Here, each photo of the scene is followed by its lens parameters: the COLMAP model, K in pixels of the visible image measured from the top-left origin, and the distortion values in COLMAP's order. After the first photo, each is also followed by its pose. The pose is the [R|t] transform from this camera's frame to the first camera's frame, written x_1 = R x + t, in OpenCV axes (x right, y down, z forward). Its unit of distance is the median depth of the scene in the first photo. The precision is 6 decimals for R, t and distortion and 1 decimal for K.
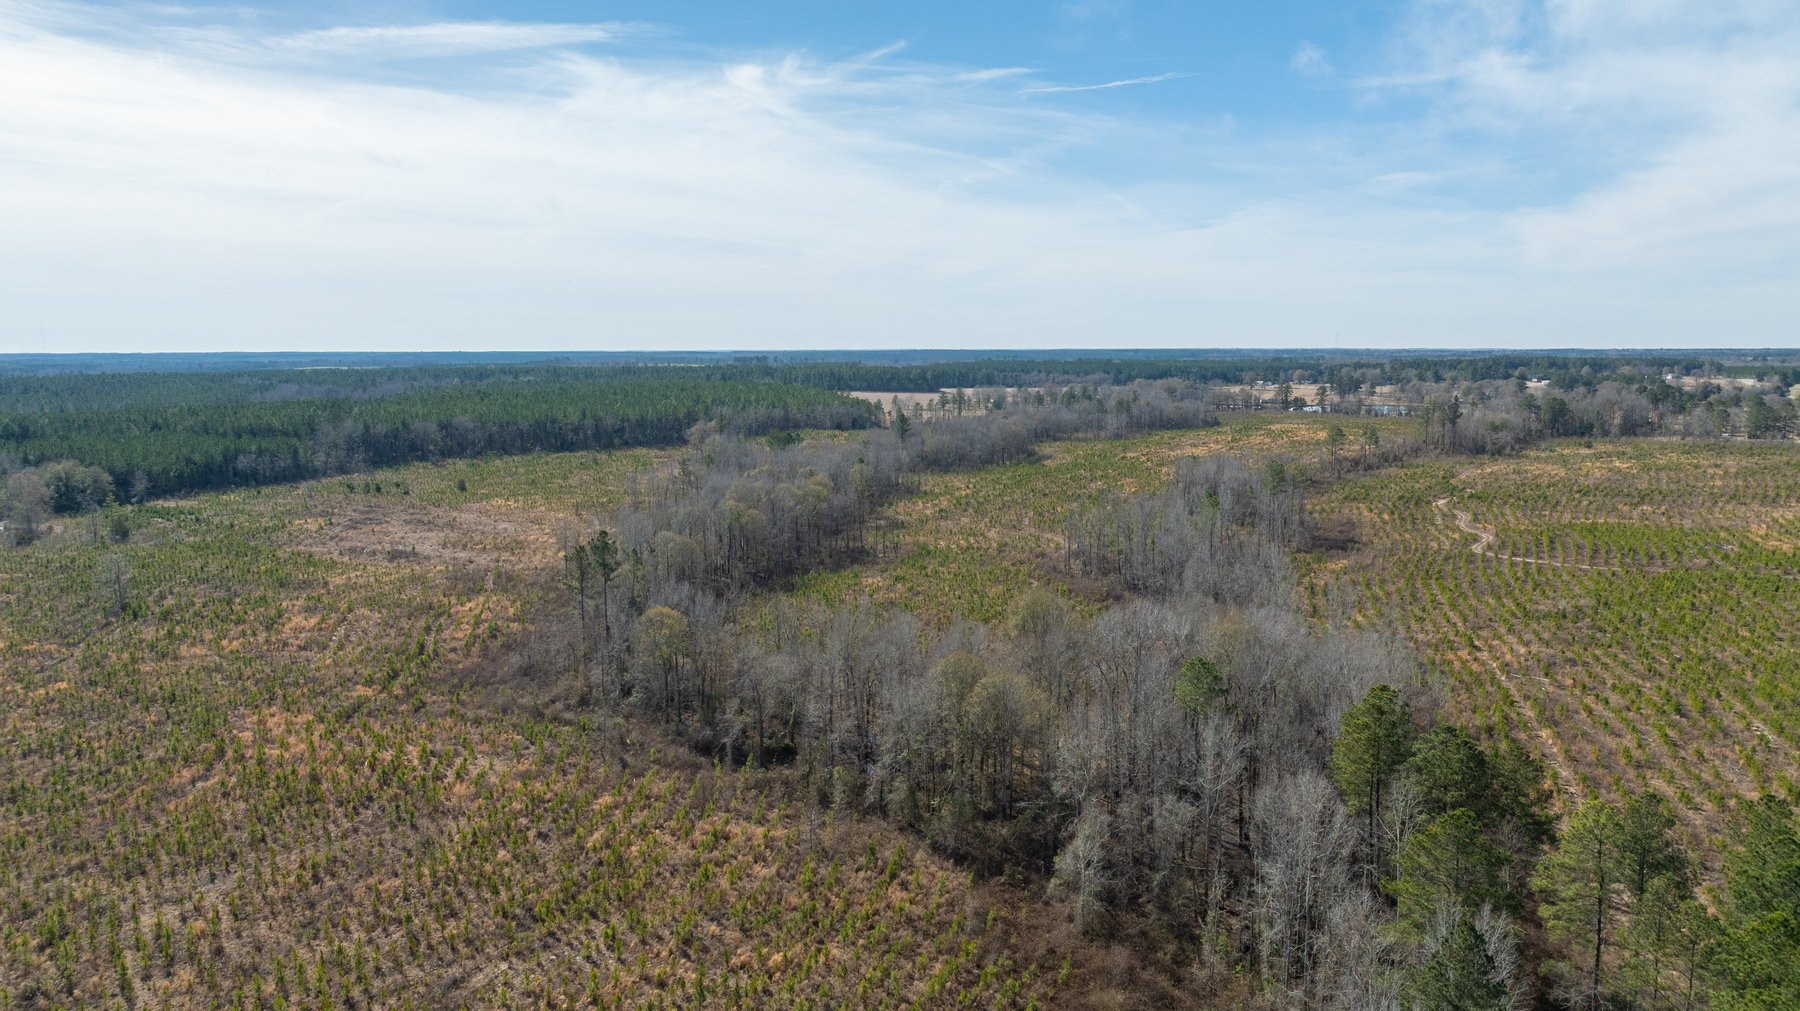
lens RADIAL K [[1334.2, 0, 900.0], [0, 1334.2, 505.5], [0, 0, 1]] dist [0.000917, 0.001863]
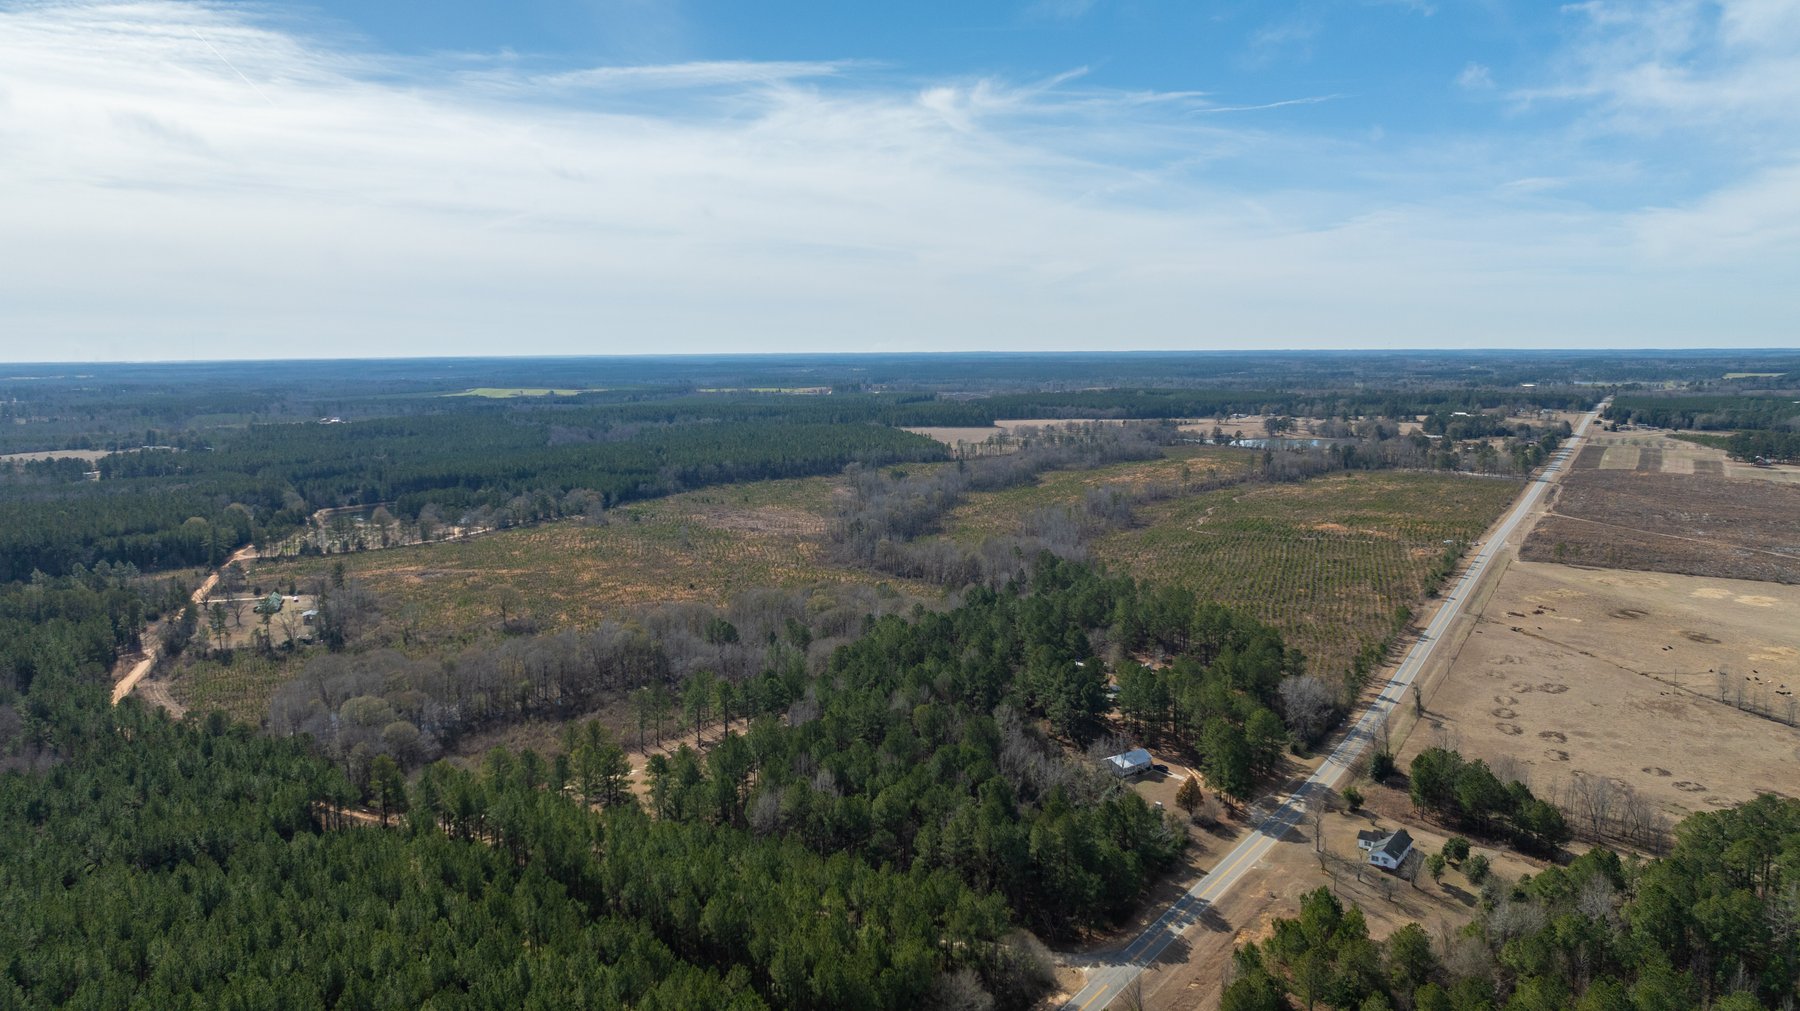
lens RADIAL K [[1334.2, 0, 900.0], [0, 1334.2, 505.5], [0, 0, 1]] dist [0.000917, 0.001863]
pose [[0.998452, 0.002261, -0.055567, 0.021515], [-0.002241, 0.999997, 0.000424, -0.005296], [0.055568, -0.000299, 0.998455, -0.894748]]
